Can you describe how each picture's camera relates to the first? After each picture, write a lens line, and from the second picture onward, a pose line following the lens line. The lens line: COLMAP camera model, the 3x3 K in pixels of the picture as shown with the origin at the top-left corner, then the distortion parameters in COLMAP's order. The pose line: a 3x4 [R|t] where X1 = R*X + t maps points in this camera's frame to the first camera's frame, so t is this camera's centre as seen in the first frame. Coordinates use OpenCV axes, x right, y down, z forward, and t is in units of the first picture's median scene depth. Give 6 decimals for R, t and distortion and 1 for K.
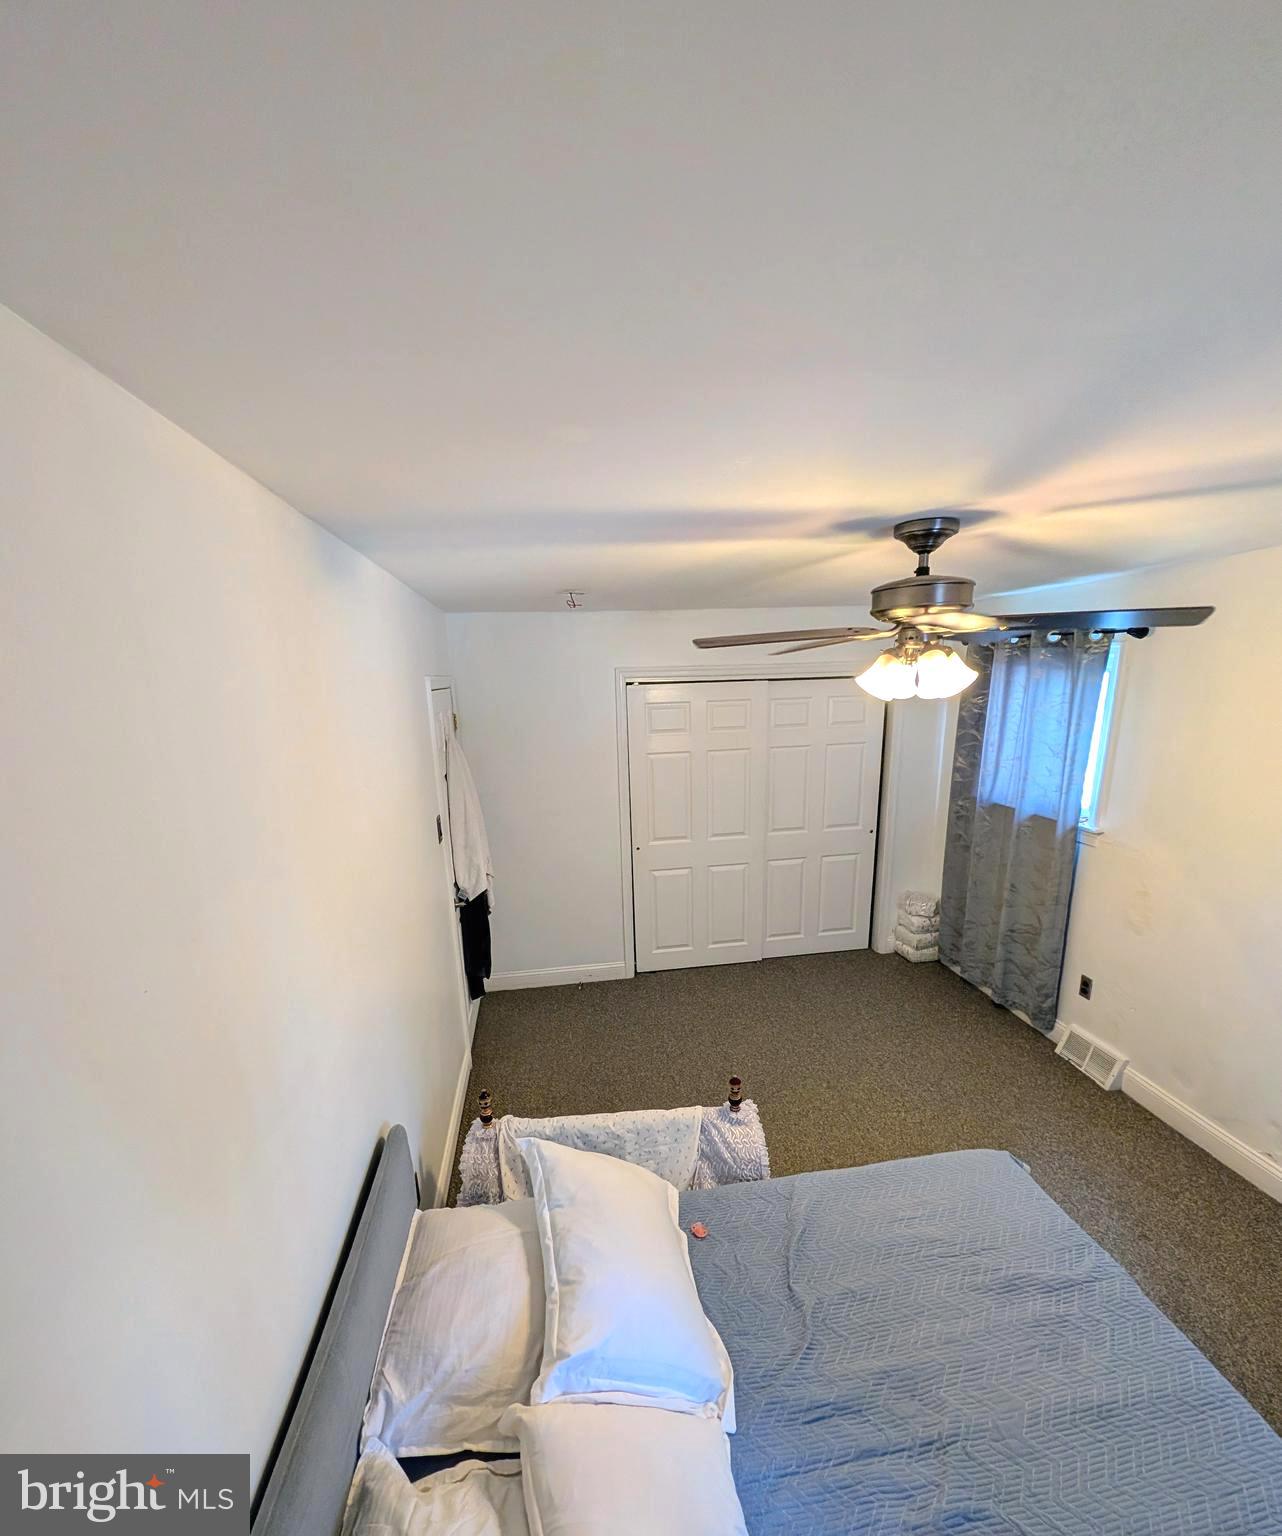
lens RADIAL K [[662.5, 0, 645.4], [0, 662.5, 867.8], [0, 0, 1]] dist [0.019417, 0.000194]
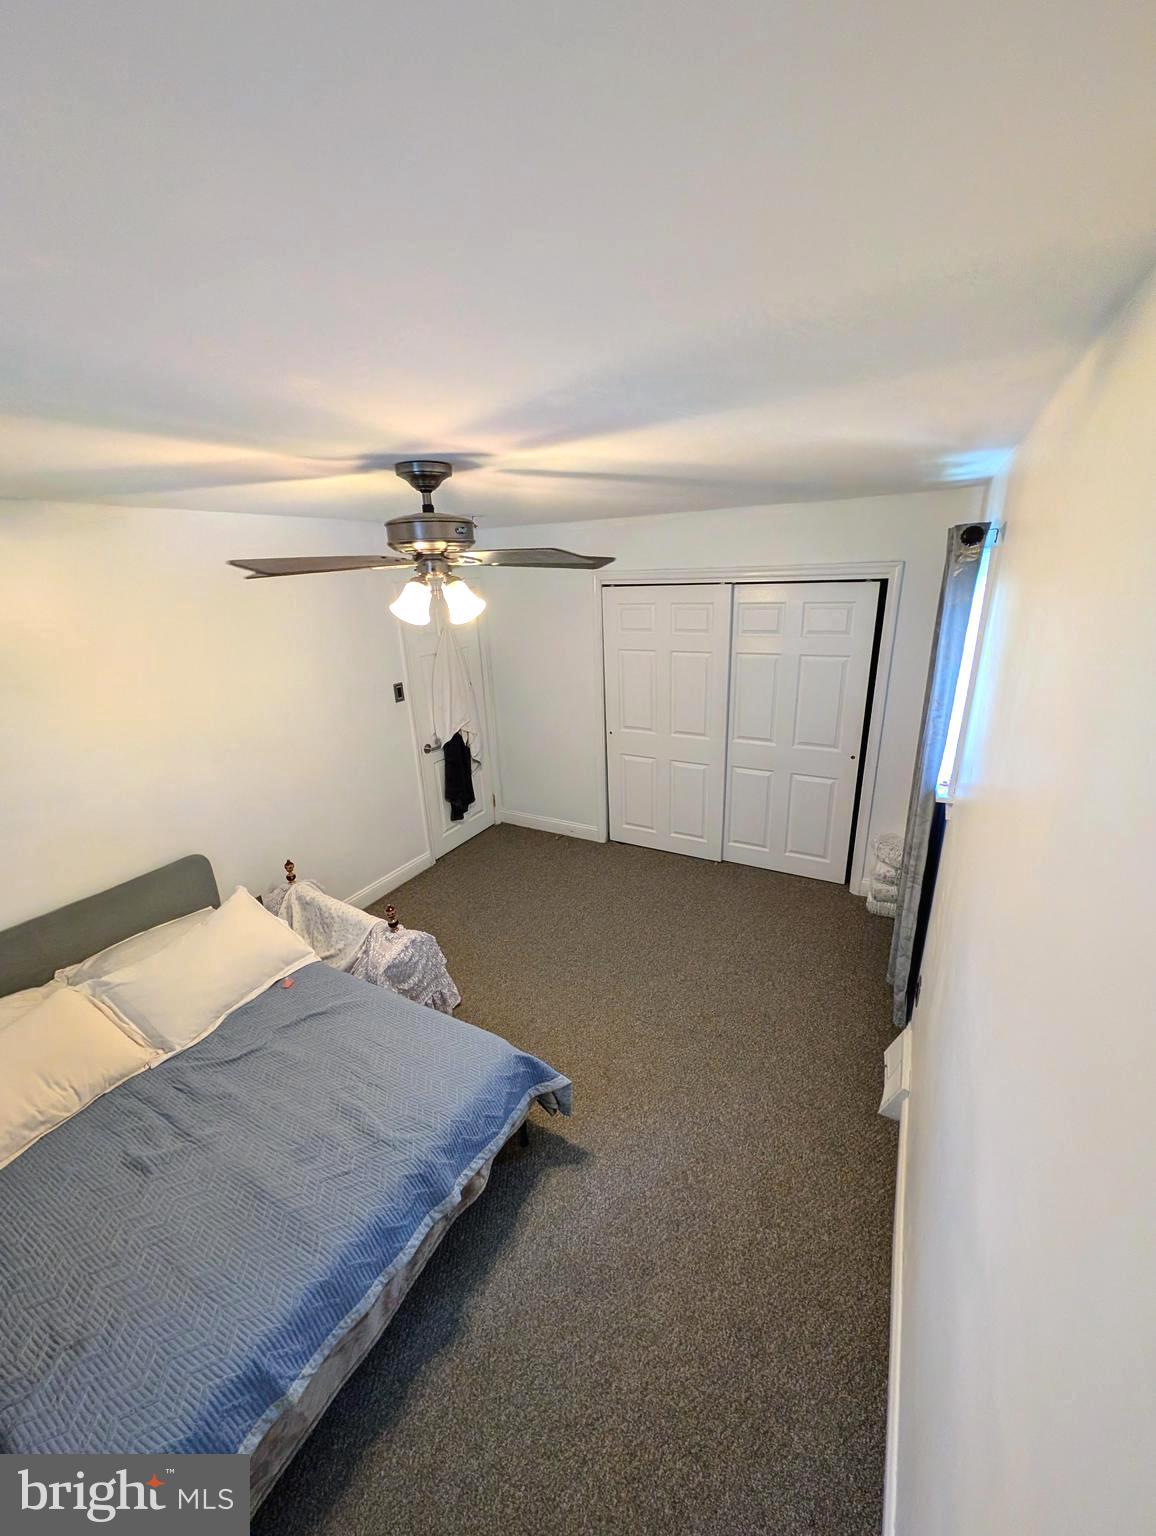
lens RADIAL K [[590.7, 0, 584.3], [0, 590.7, 766.5], [0, 0, 1]] dist [0.001267, 0.000113]
pose [[0.789481, 0.193152, -0.582591, 0.633403], [-0.164862, 0.981044, 0.101847, -0.077800], [0.591219, 0.015641, 0.806359, 0.171708]]
